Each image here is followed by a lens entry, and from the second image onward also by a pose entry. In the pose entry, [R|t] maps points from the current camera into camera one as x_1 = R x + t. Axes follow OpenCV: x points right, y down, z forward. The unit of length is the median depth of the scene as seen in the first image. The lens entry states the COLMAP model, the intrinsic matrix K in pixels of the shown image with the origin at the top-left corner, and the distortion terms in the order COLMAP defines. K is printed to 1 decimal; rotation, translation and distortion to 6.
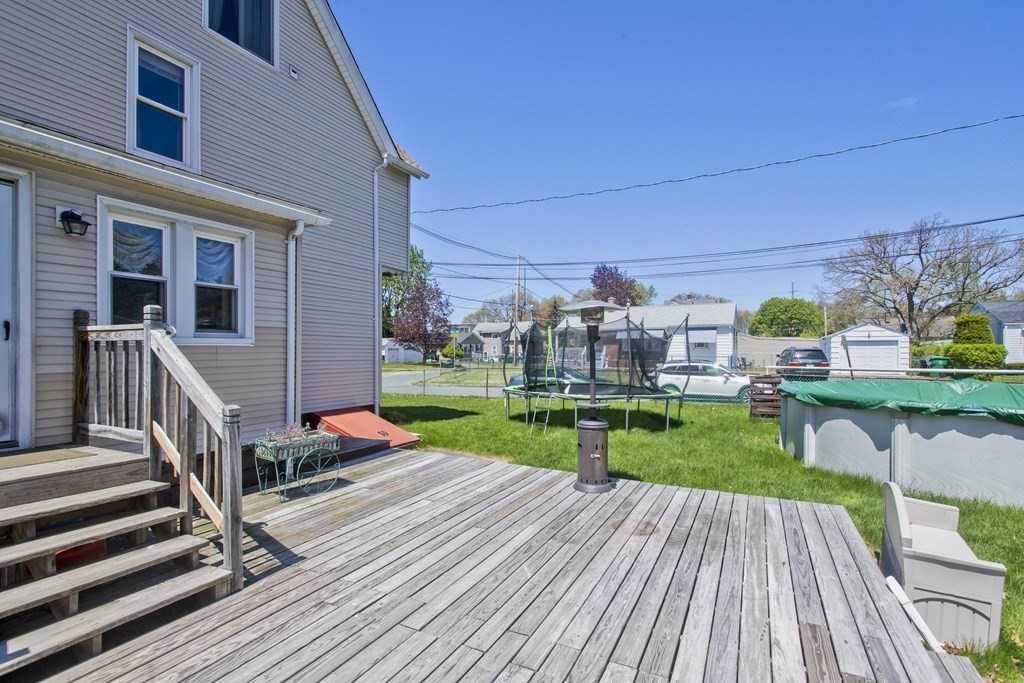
lens RADIAL K [[493.5, 0, 511.3], [0, 493.5, 354.5], [0, 0, 1]] dist [0.001768, 0.000795]
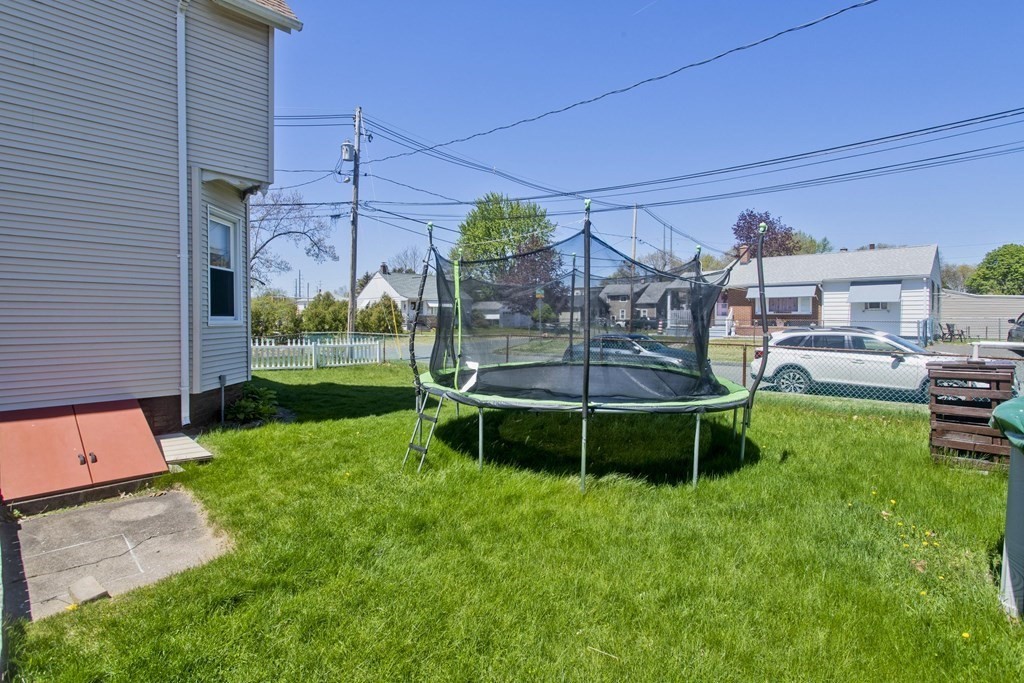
lens RADIAL K [[497.6, 0, 504.1], [0, 497.6, 326.3], [0, 0, 1]] dist [0.002250, 0.001070]
pose [[0.955152, 0.007655, -0.296018, 0.429051], [-0.003293, 0.999879, 0.015233, 0.007275], [0.296098, -0.013575, 0.955061, 0.778179]]
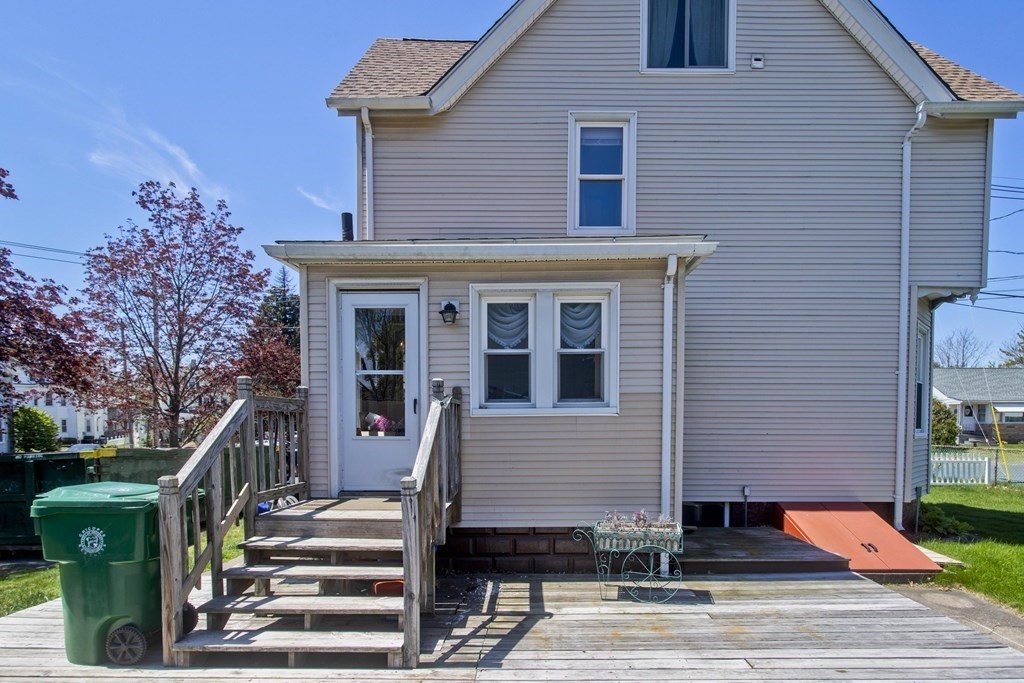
lens RADIAL K [[551.9, 0, 513.5], [0, 551.9, 448.9], [0, 0, 1]] dist [-0.003890, 0.001132]
pose [[0.449227, 0.040965, -0.892478, 0.221769], [-0.004601, 0.999041, 0.043541, 0.000114], [0.893406, -0.015453, 0.448985, 0.320645]]
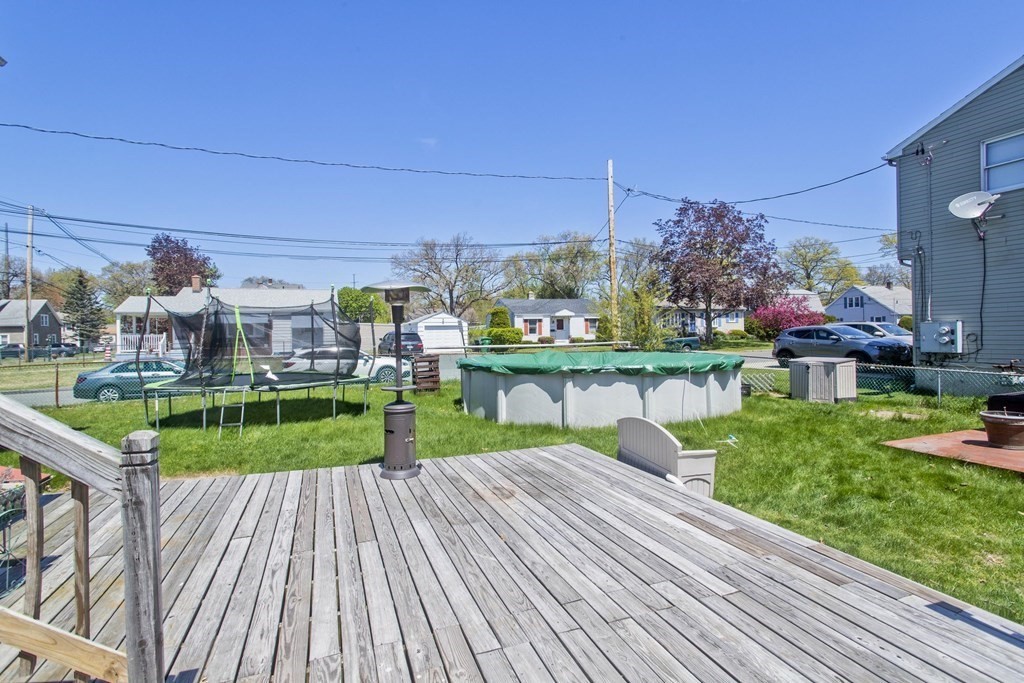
lens RADIAL K [[486.7, 0, 512.1], [0, 486.7, 331.1], [0, 0, 1]] dist [0.003532, 0.000340]
pose [[0.672836, -0.007868, 0.739750, -0.325661], [0.021800, 0.999720, -0.009195, 0.003720], [-0.739471, 0.022313, 0.672819, 0.159957]]
